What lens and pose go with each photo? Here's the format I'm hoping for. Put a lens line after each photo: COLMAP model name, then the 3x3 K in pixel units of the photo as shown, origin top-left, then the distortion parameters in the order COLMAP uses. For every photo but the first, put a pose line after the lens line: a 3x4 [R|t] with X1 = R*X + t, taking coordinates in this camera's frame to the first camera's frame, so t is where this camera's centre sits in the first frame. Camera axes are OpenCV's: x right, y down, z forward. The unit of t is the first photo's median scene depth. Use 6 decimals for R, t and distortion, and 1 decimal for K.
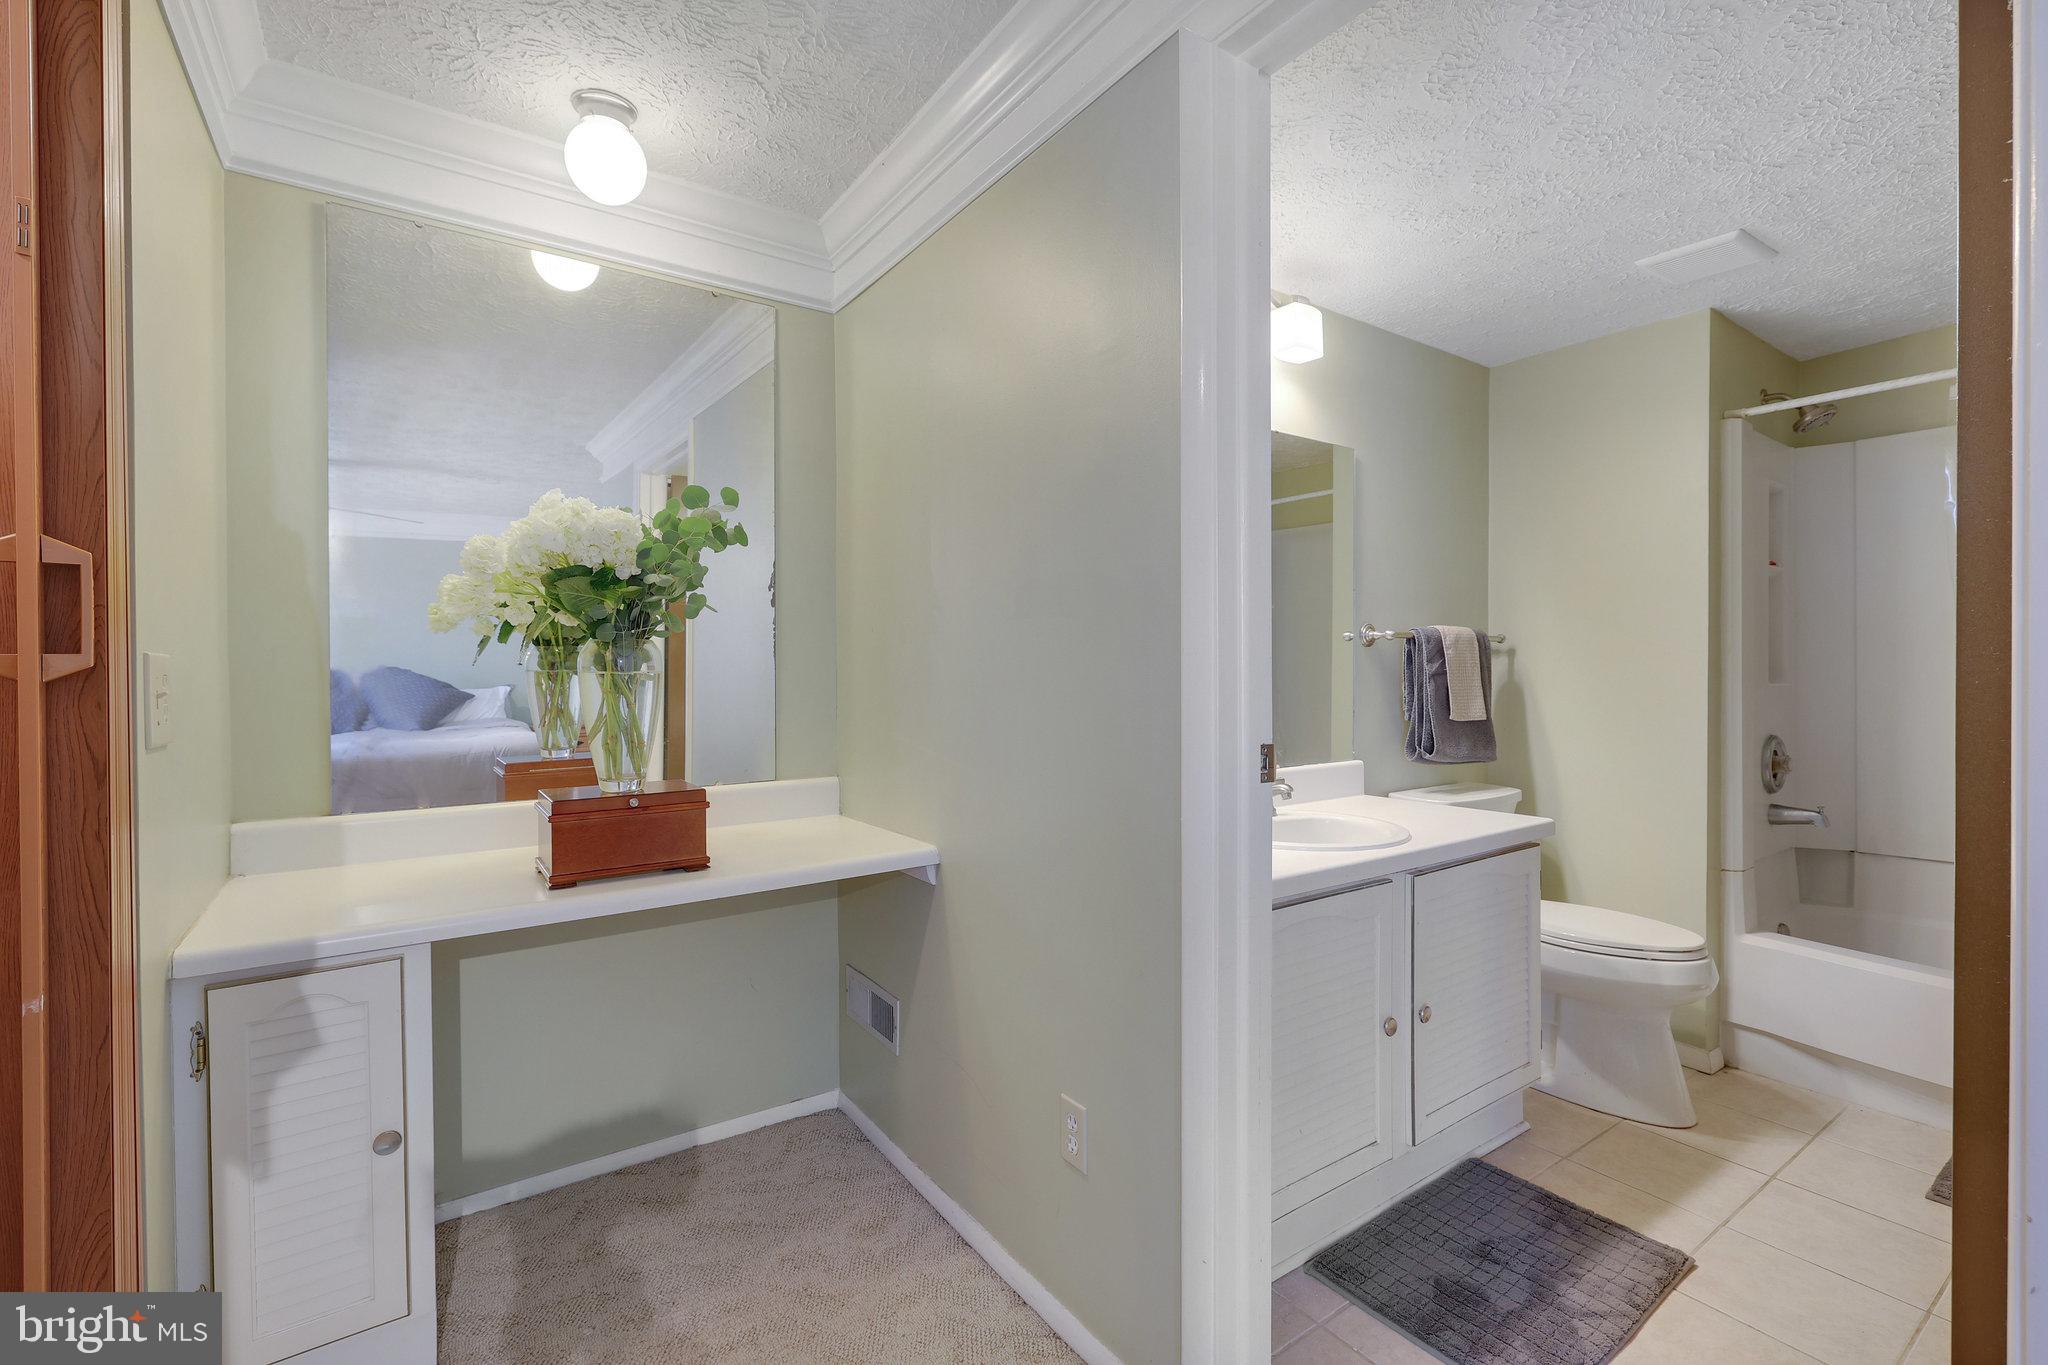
lens RADIAL K [[889.4, 0, 1019.6], [0, 889.4, 676.9], [0, 0, 1]] dist [-0.000984, -0.000657]
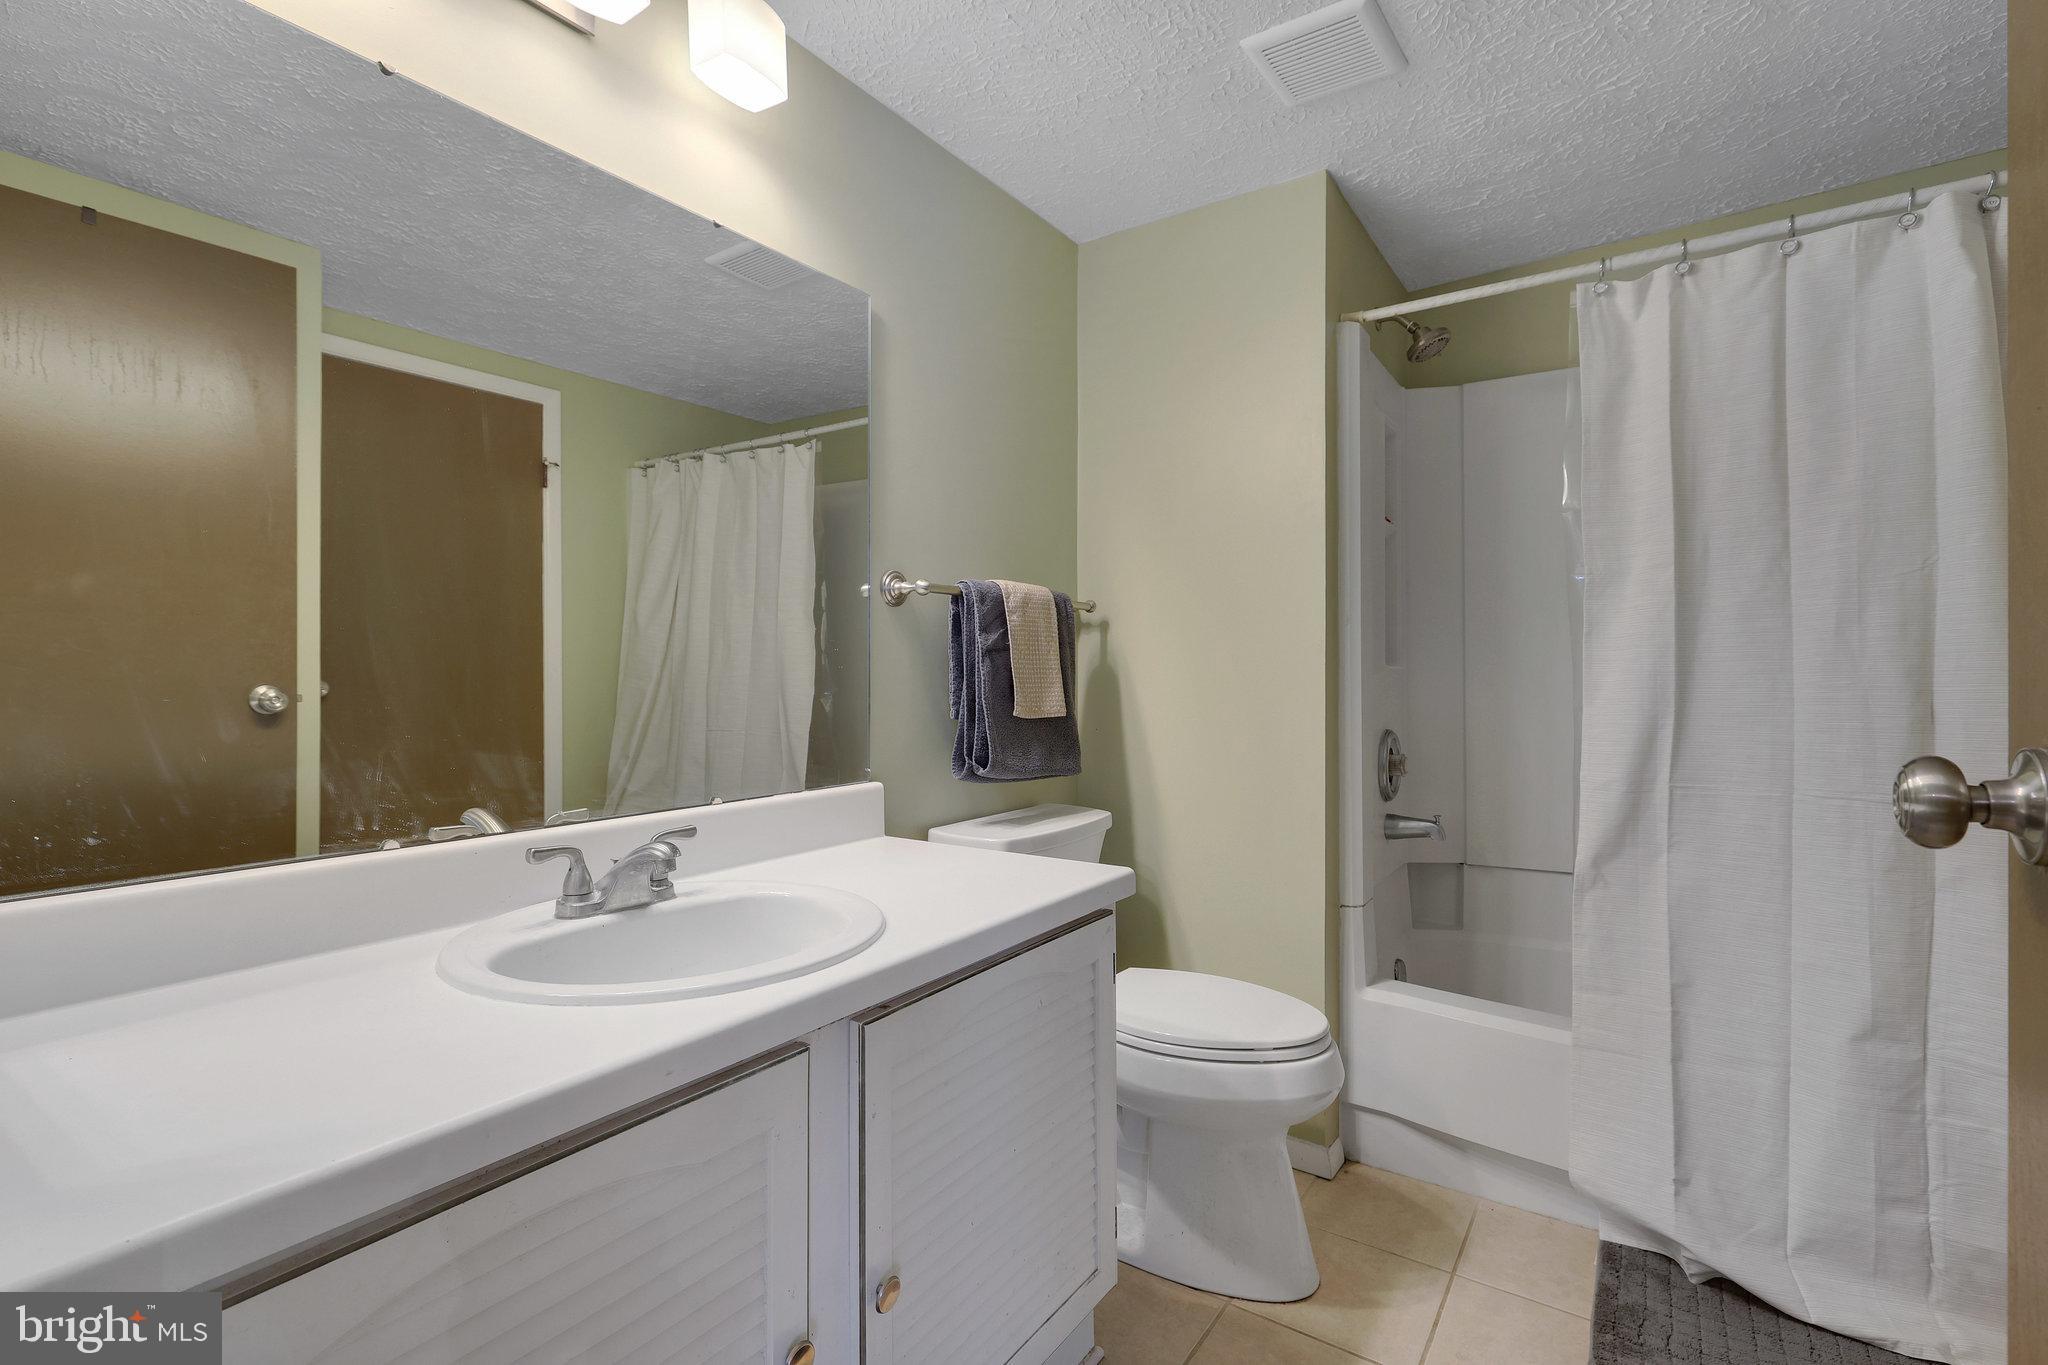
lens RADIAL K [[939.9, 0, 1026.4], [0, 939.9, 676.2], [0, 0, 1]] dist [-0.001239, 0.000183]
pose [[0.932711, -0.000326, 0.360625, 0.234680], [0.002256, 0.999985, -0.004930, 0.020659], [-0.360618, 0.005412, 0.932698, 0.326232]]
